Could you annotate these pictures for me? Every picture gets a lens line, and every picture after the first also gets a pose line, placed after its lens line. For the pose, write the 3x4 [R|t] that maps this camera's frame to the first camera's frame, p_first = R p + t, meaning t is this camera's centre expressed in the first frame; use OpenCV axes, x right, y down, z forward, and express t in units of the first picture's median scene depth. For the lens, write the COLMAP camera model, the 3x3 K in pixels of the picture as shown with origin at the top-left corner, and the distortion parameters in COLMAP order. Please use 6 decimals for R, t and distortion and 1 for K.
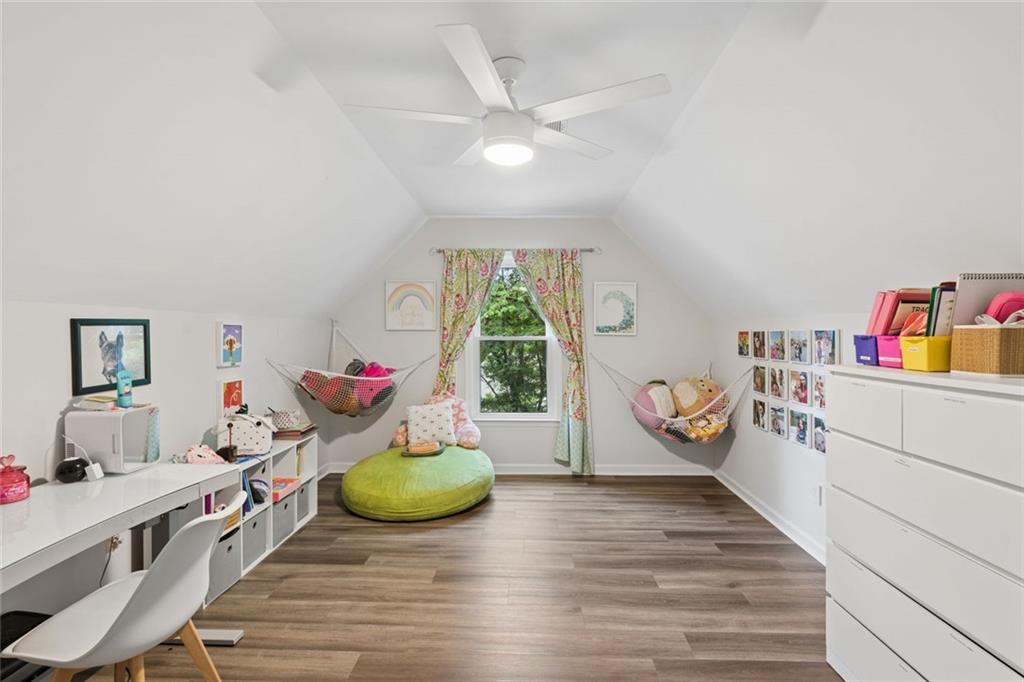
lens RADIAL K [[481.1, 0, 512.0], [0, 481.1, 341.0], [0, 0, 1]] dist [-0.001501, -0.000163]
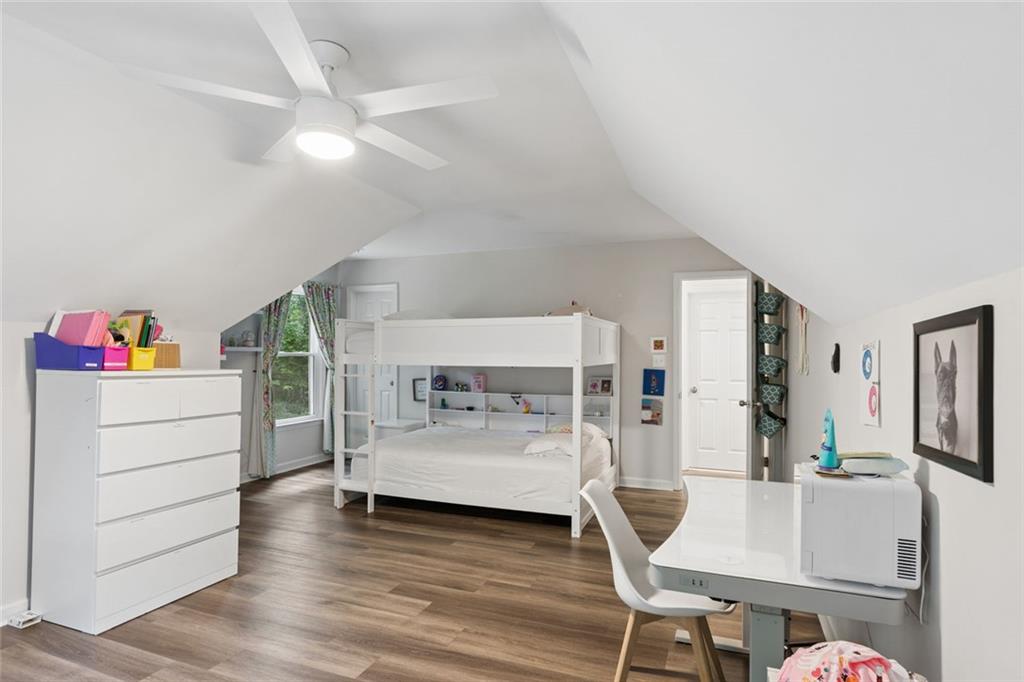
lens RADIAL K [[555.5, 0, 512.0], [0, 555.5, 341.0], [0, 0, 1]] dist [-0.000203, -0.000049]
pose [[-0.939947, -0.001244, 0.341319, -0.708095], [-0.005927, 0.999902, -0.012679, -0.012373], [-0.341270, -0.013940, -0.939862, 1.904985]]
